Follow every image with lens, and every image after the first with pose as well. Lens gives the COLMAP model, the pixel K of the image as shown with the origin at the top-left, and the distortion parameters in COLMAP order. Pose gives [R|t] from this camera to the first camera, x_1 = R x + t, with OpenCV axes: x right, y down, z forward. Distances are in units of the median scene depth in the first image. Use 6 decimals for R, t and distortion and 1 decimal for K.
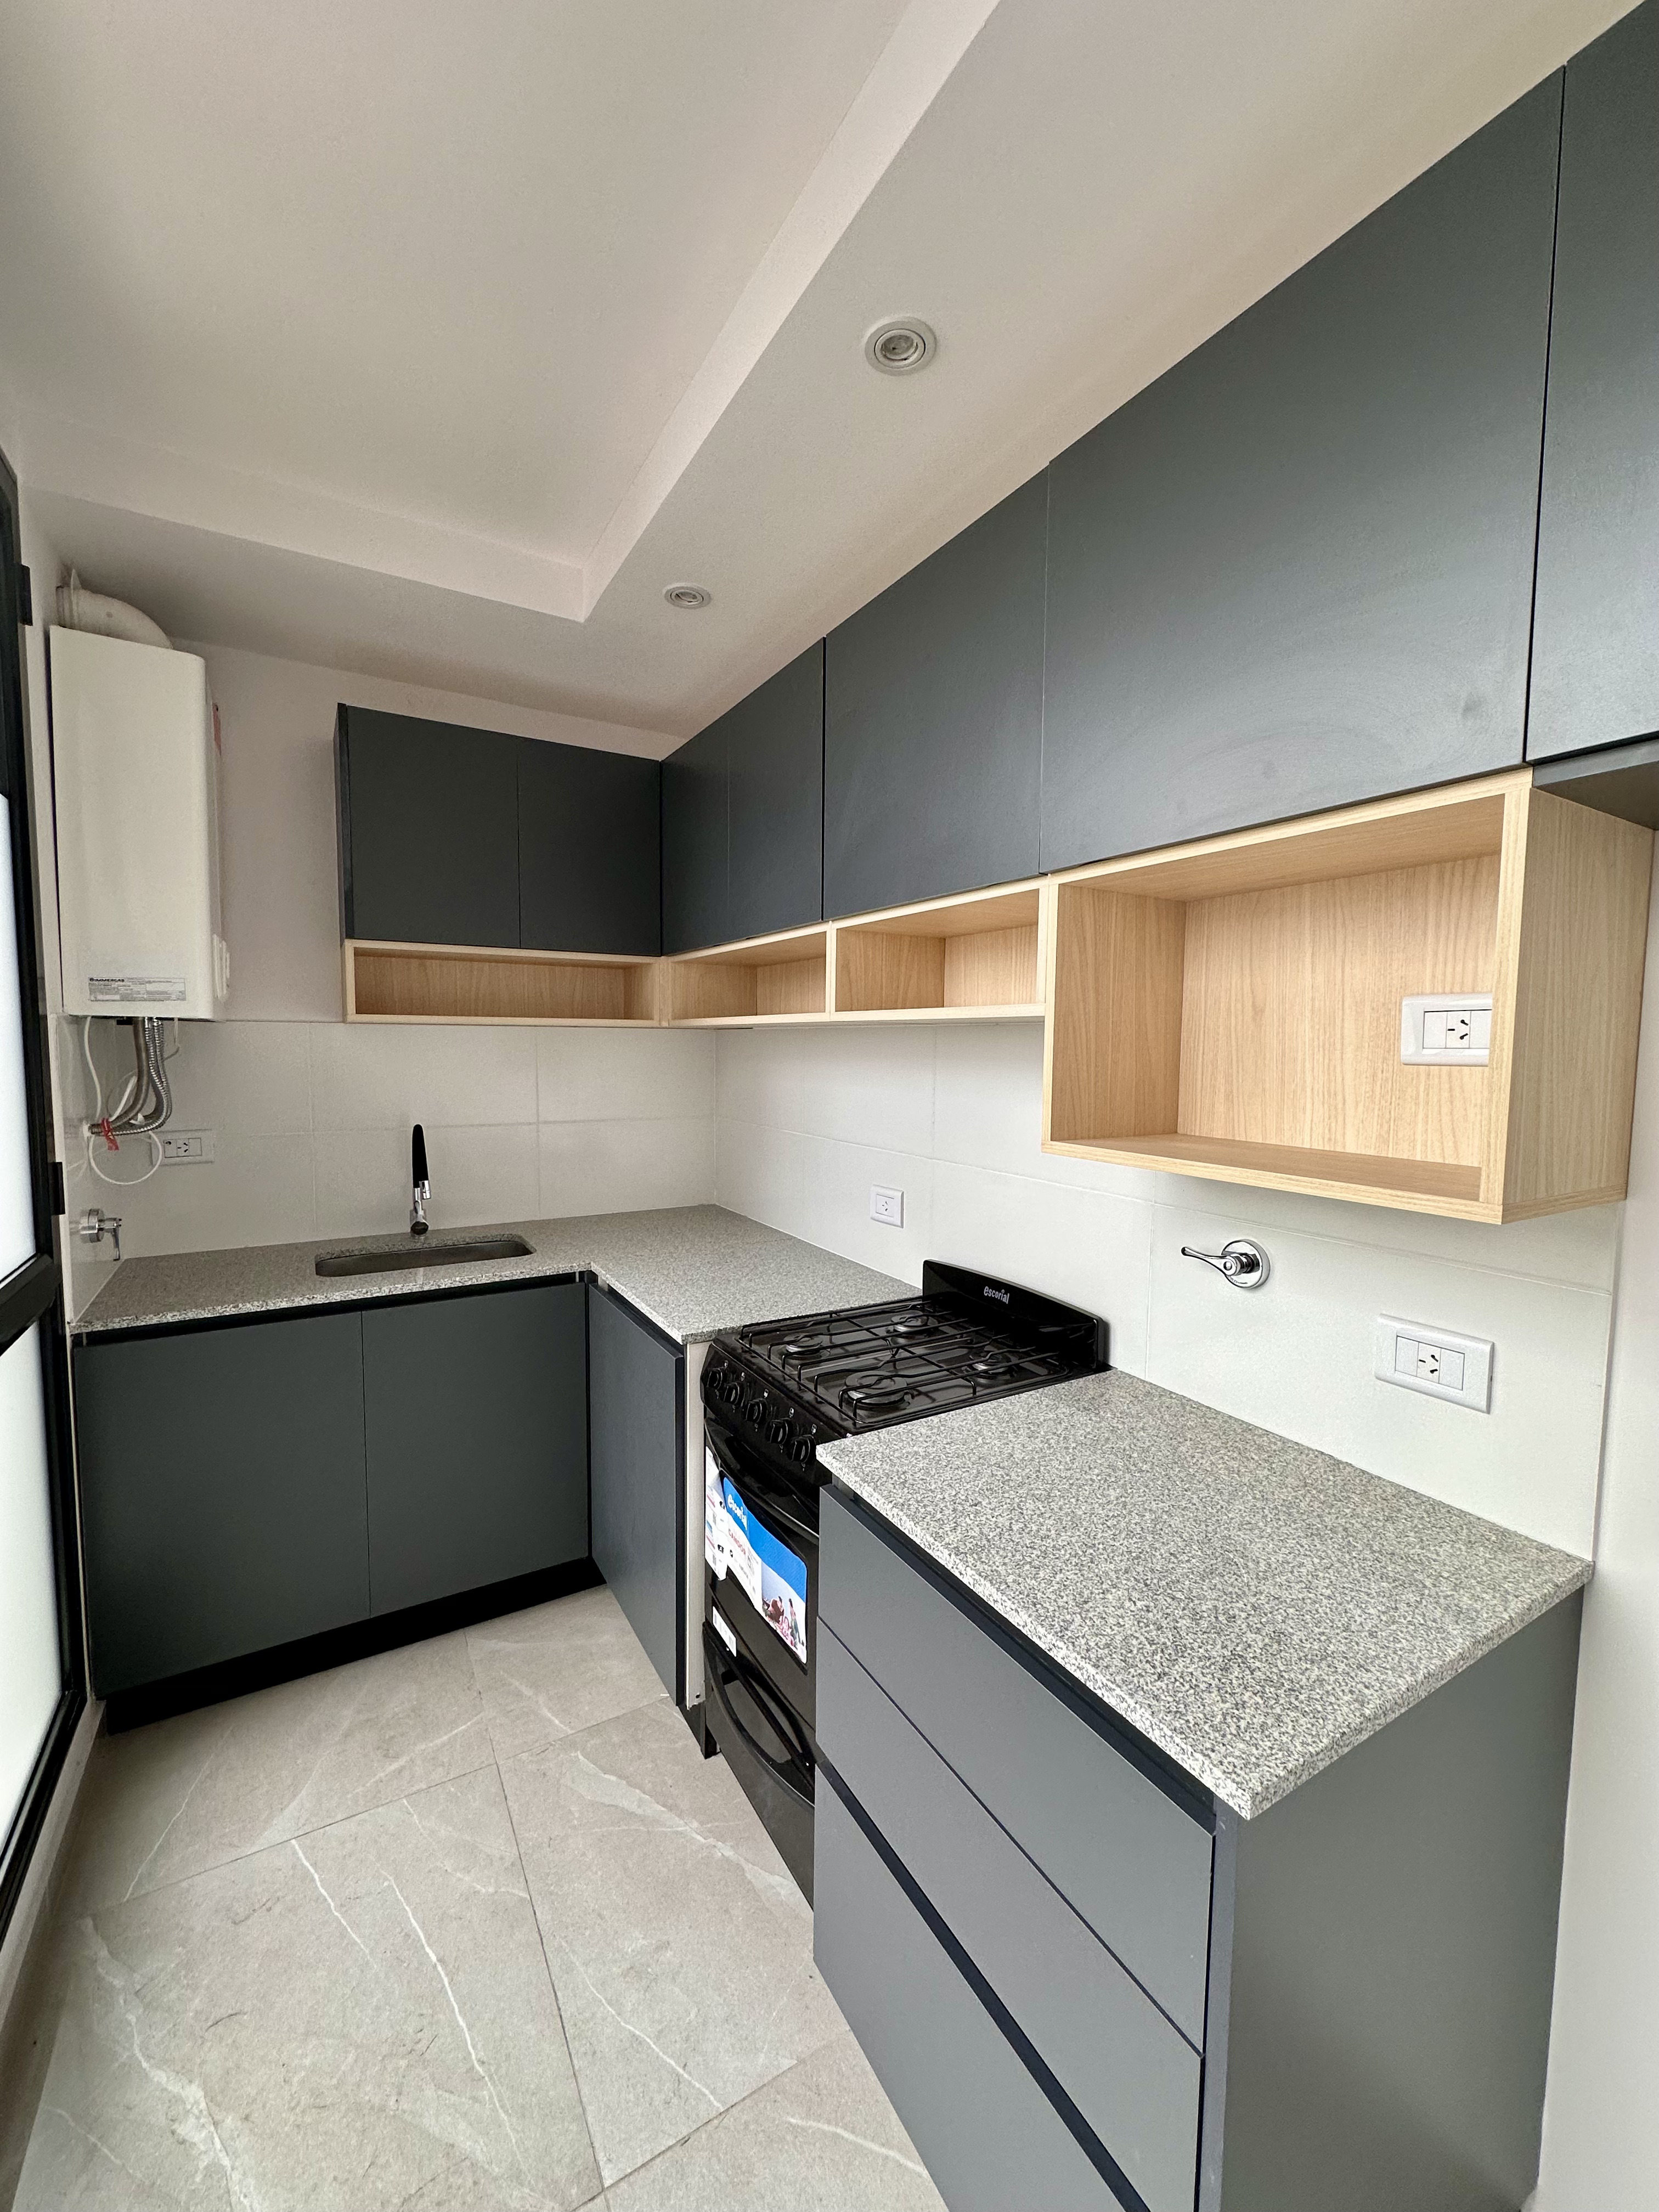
lens RADIAL K [[886.2, 0, 829.4], [0, 886.2, 1105.4], [0, 0, 1]] dist [-0.001658, -0.000203]
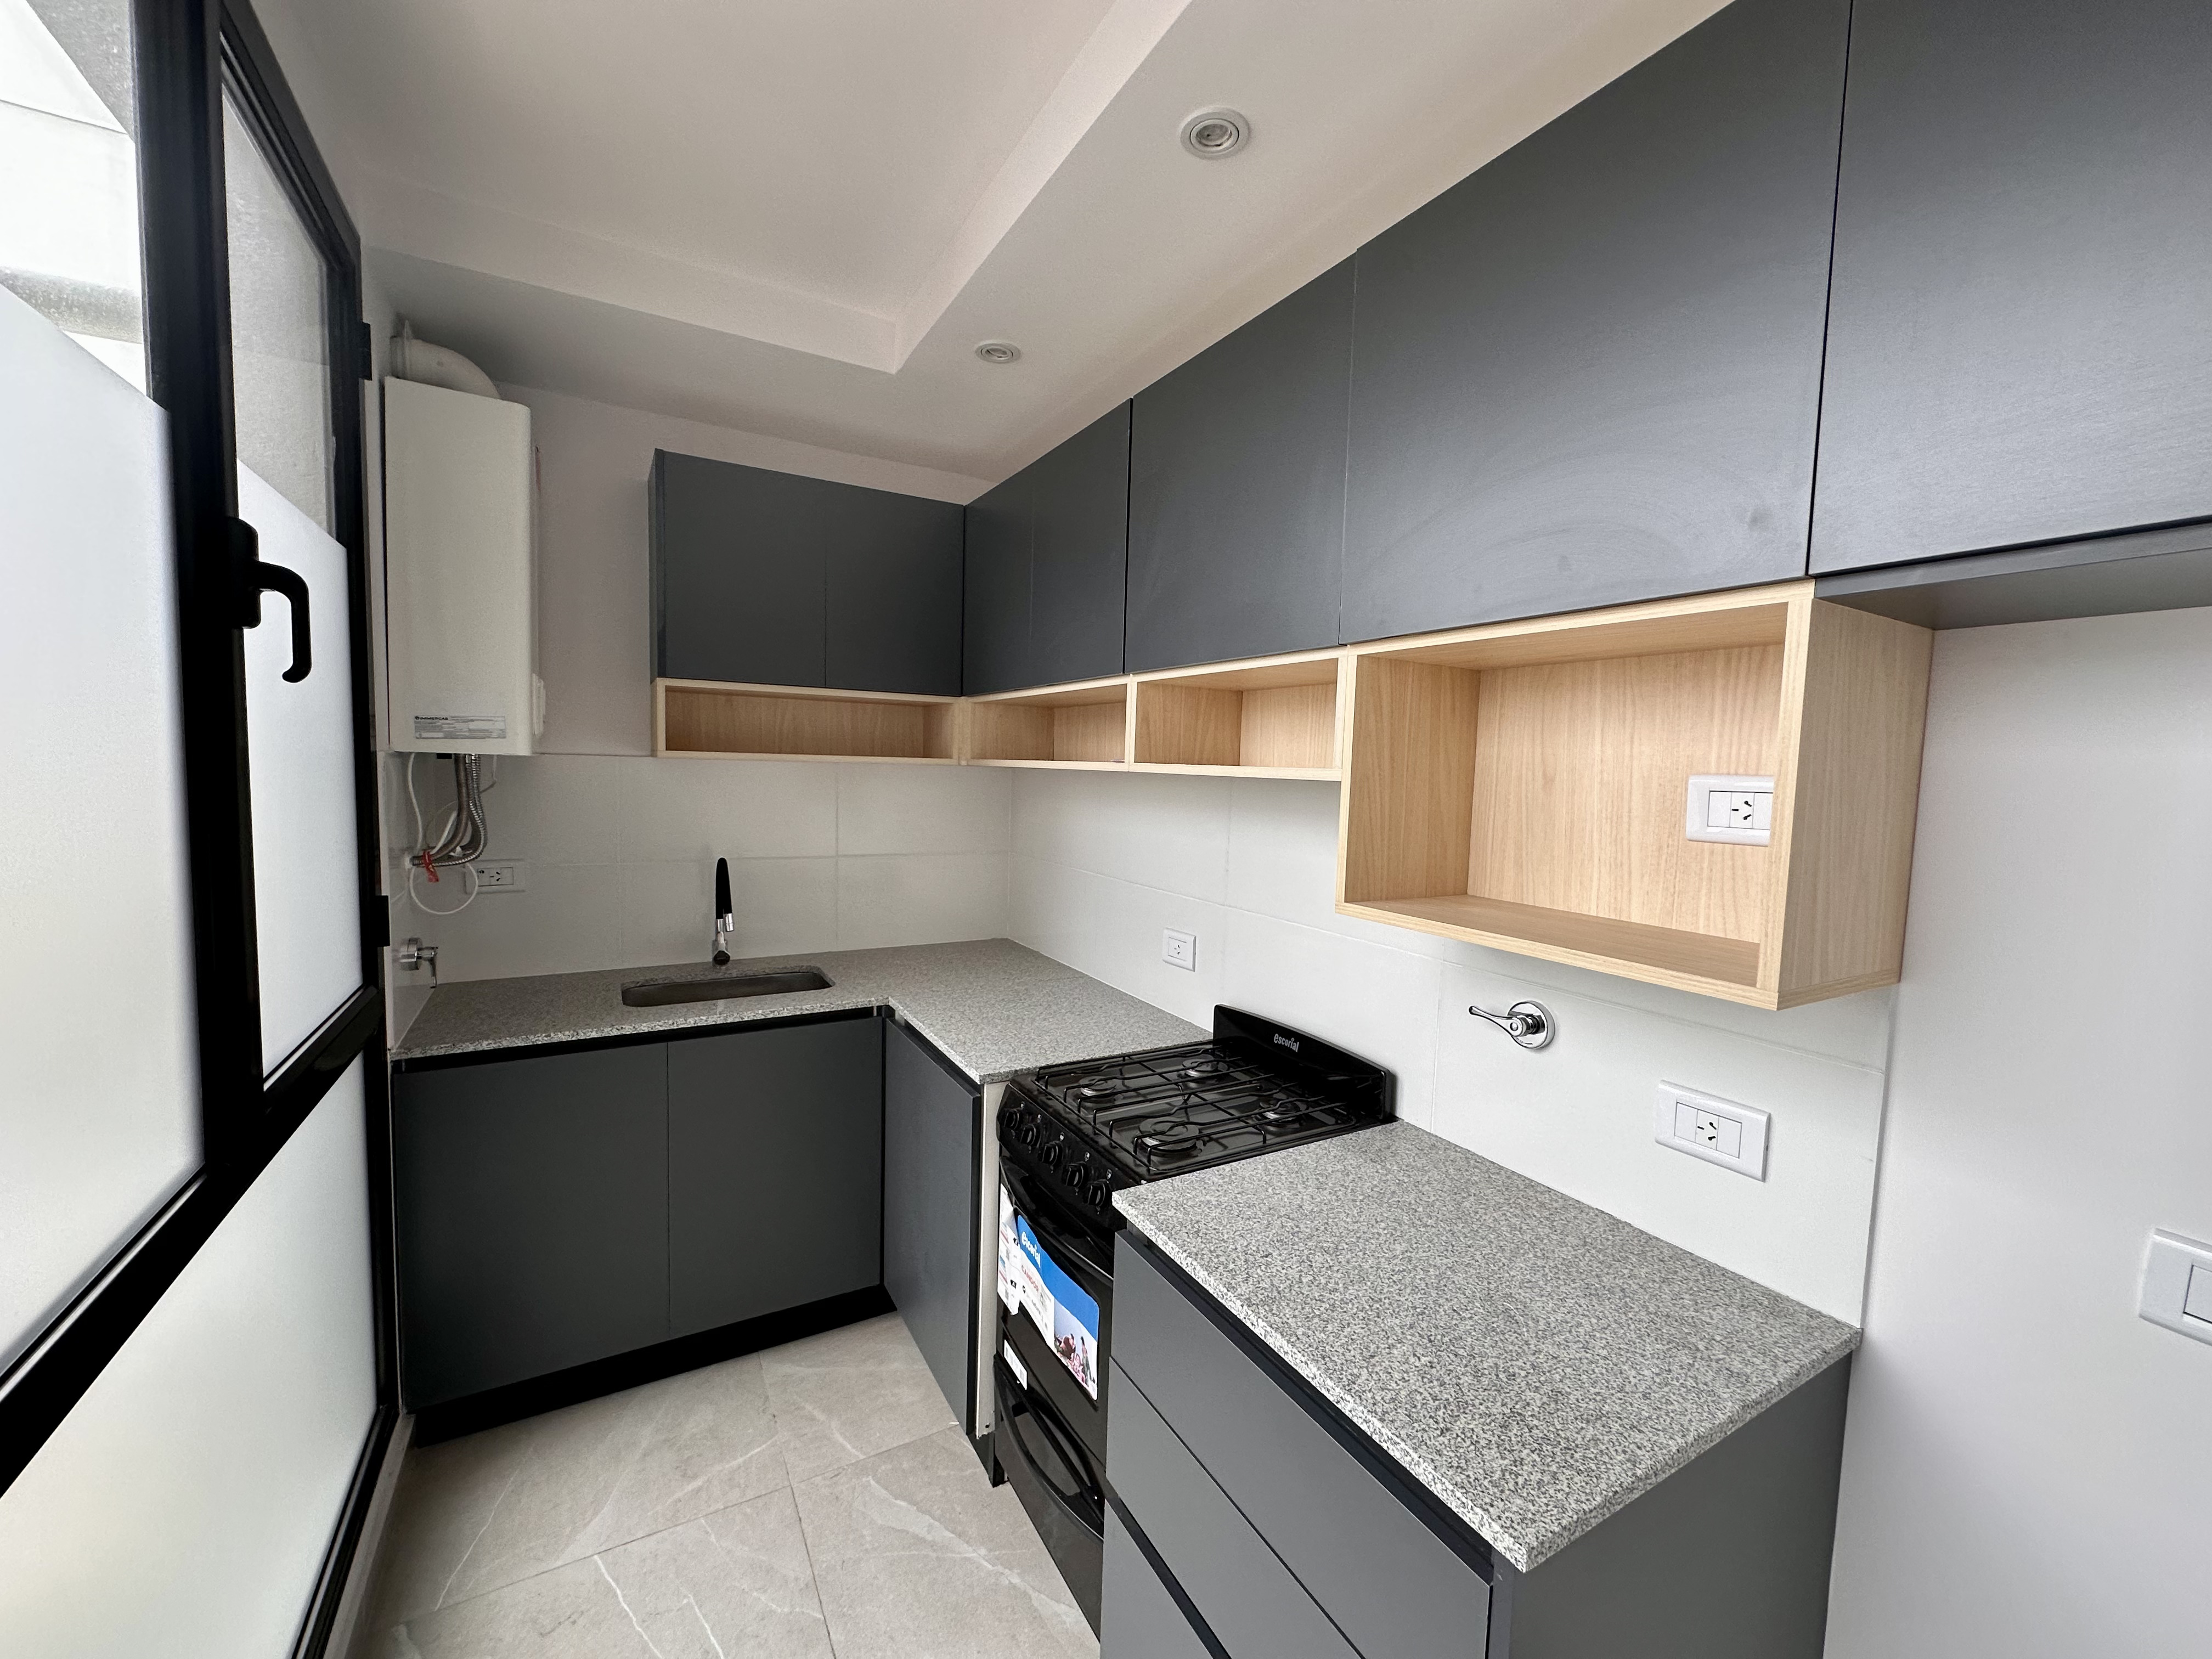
lens RADIAL K [[886.2, 0, 1106.5], [0, 886.2, 826.4], [0, 0, 1]] dist [-0.001658, -0.000203]
pose [[0.999732, 0.020881, -0.010009, -0.017651], [-0.020896, 0.999781, -0.001344, -0.037228], [0.009979, 0.001553, 0.999949, -0.033824]]
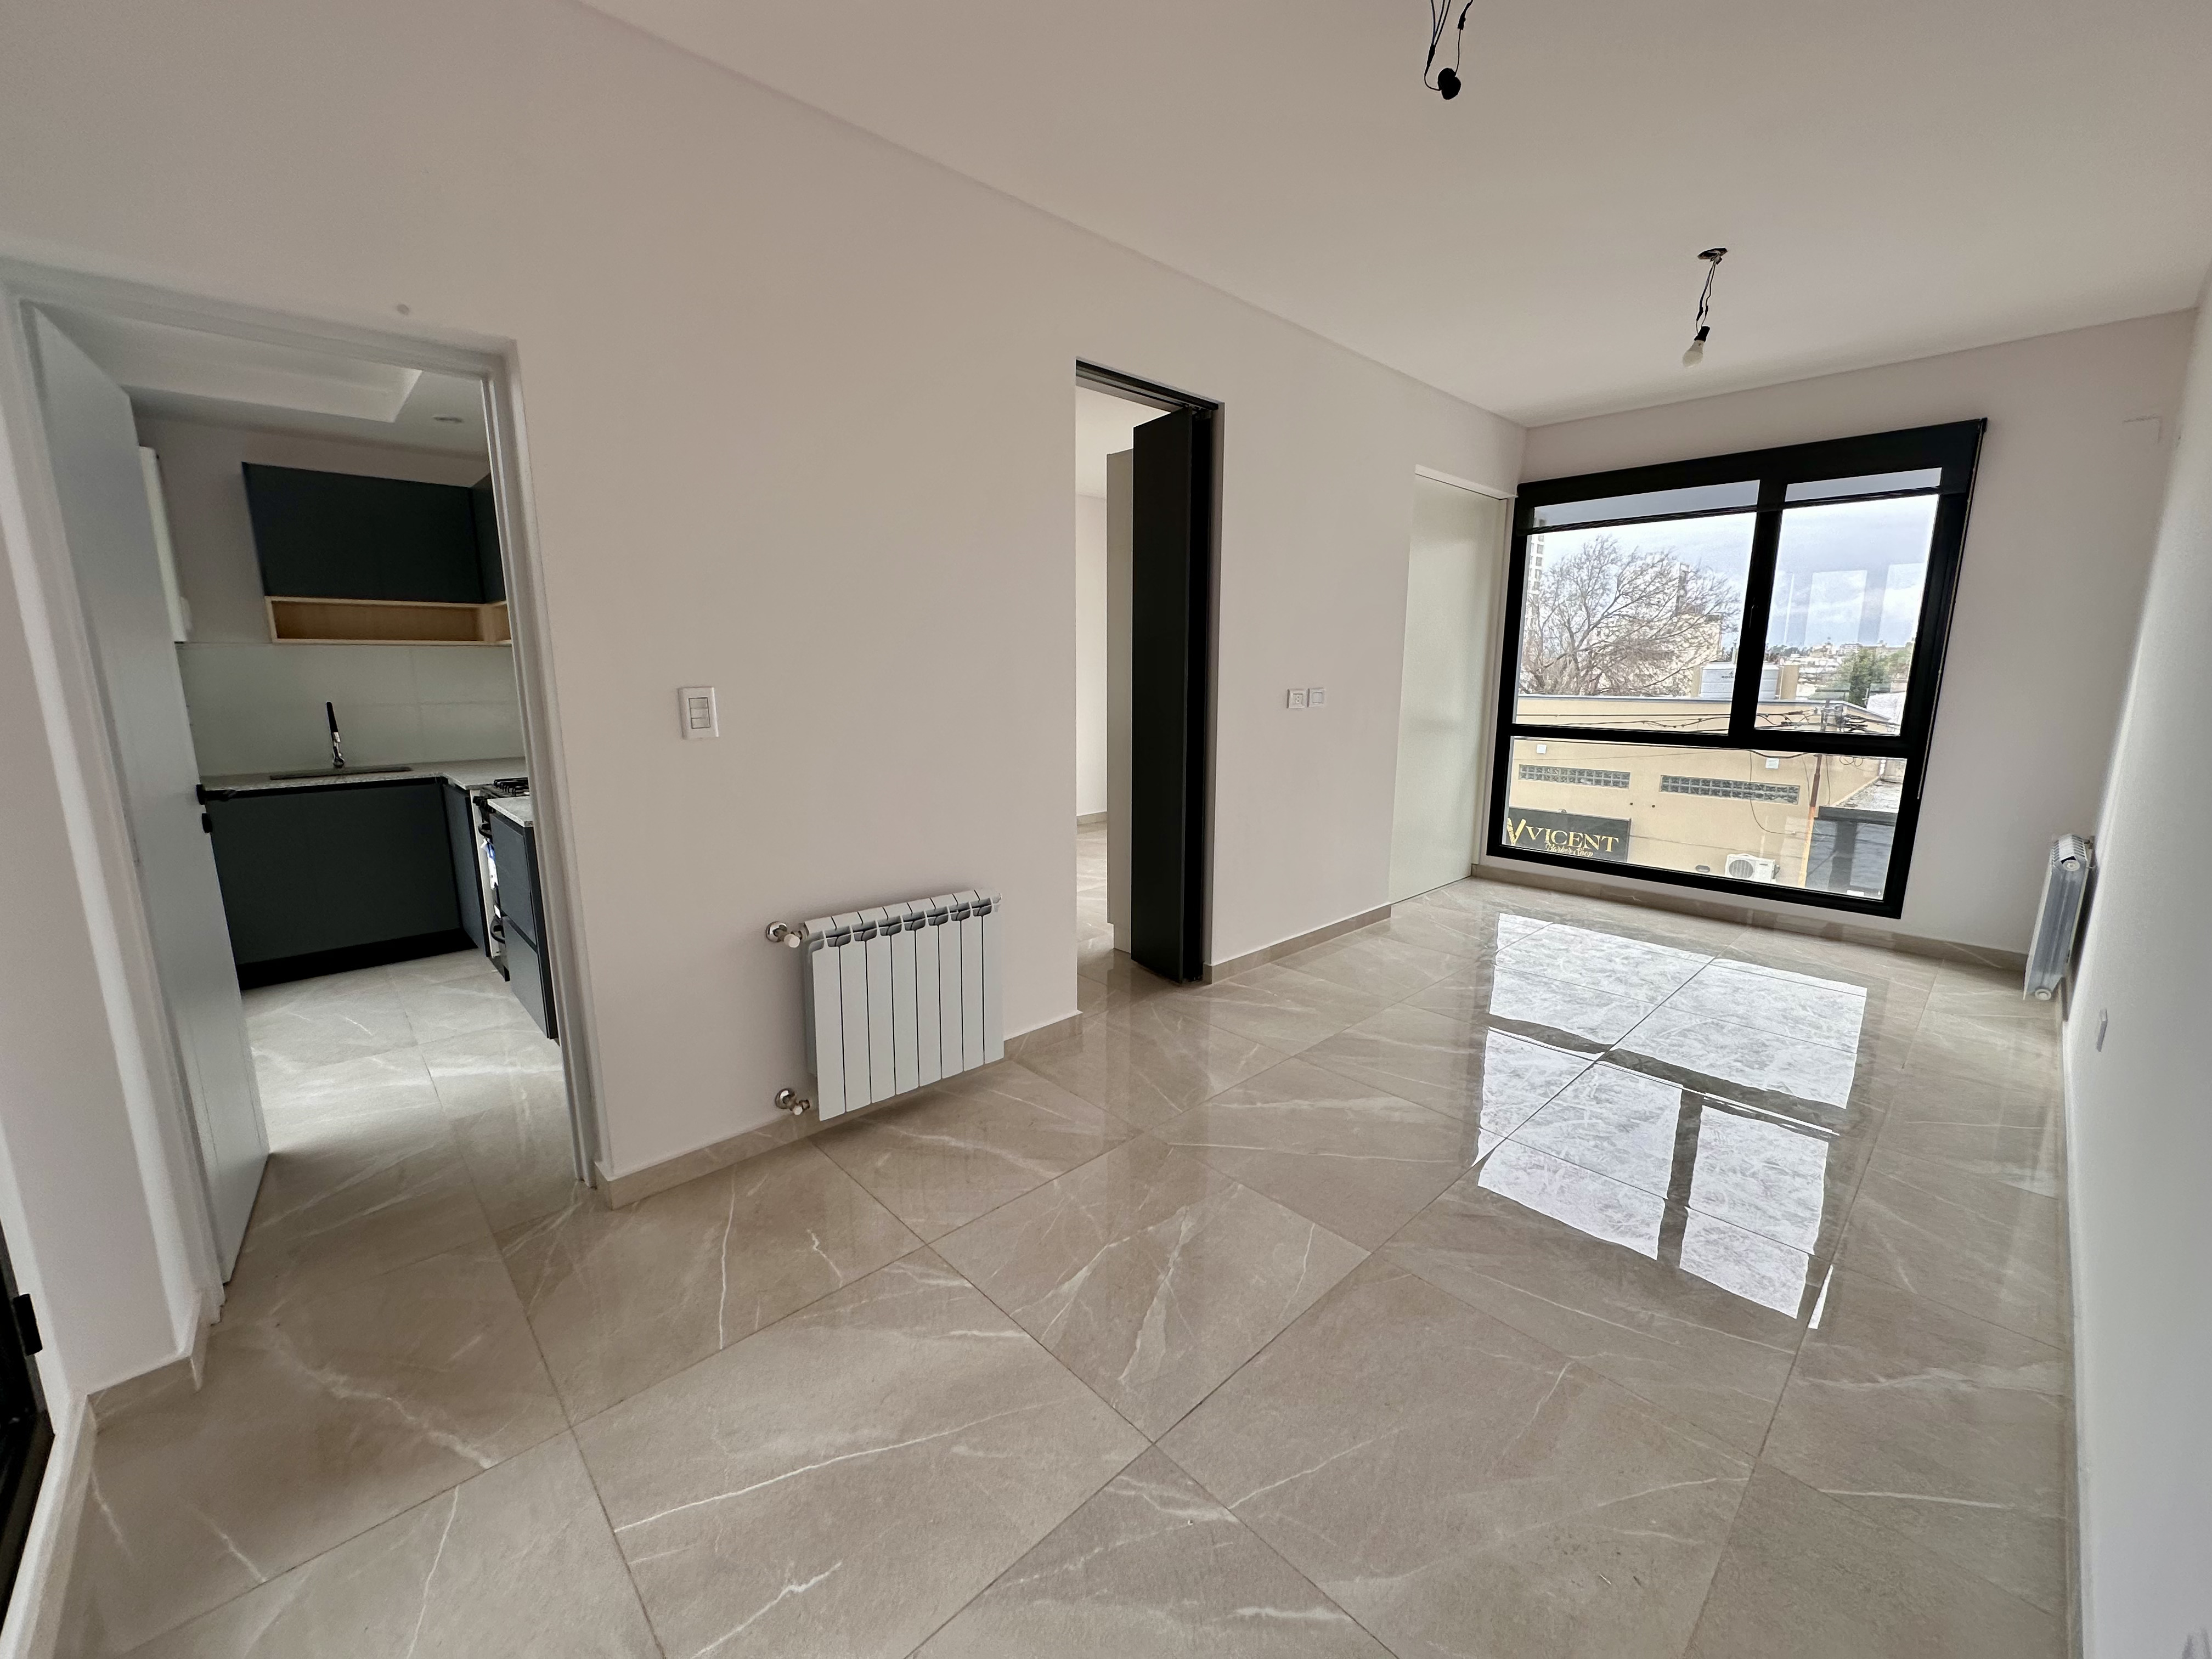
lens RADIAL K [[880.9, 0, 1107.4], [0, 880.9, 829.2], [0, 0, 1]] dist [-0.001427, 0.000282]
pose [[0.974457, -0.050408, 0.218842, 1.057795], [0.025357, 0.992948, 0.115805, 0.179812], [-0.223137, -0.107298, 0.968864, -1.747840]]
